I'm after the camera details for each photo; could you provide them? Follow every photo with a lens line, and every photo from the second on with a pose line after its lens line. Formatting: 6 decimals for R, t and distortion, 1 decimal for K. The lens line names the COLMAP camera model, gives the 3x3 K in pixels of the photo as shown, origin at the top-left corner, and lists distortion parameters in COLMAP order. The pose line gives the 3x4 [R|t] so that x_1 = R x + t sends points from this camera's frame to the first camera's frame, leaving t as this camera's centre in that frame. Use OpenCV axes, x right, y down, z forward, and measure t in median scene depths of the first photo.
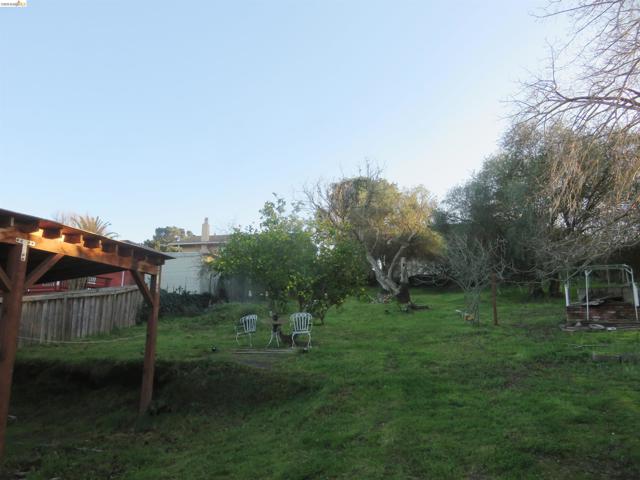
lens RADIAL K [[482.0, 0, 317.3], [0, 482.0, 239.4], [0, 0, 1]] dist [-0.004901, -0.002543]
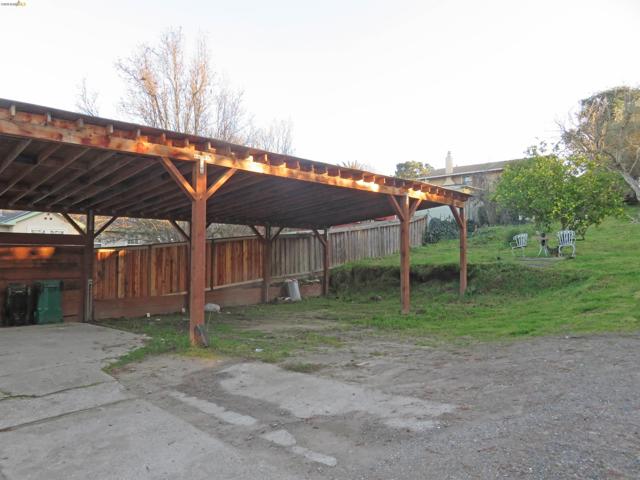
lens RADIAL K [[482.0, 0, 317.3], [0, 482.0, 239.4], [0, 0, 1]] dist [-0.004901, -0.002543]
pose [[0.891006, -0.026510, -0.453217, -0.038537], [0.092533, 0.987942, 0.124128, -0.042934], [0.444461, -0.152537, 0.882716, -0.407338]]
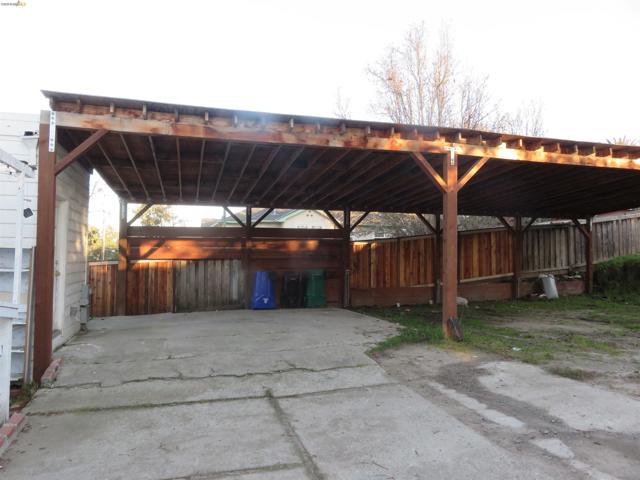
lens RADIAL K [[482.0, 0, 317.3], [0, 482.0, 239.4], [0, 0, 1]] dist [-0.004901, -0.002543]
pose [[0.578543, -0.024853, -0.815273, -0.074144], [0.153224, 0.985052, 0.078704, -0.048496], [0.801131, -0.170453, 0.573703, -0.436602]]
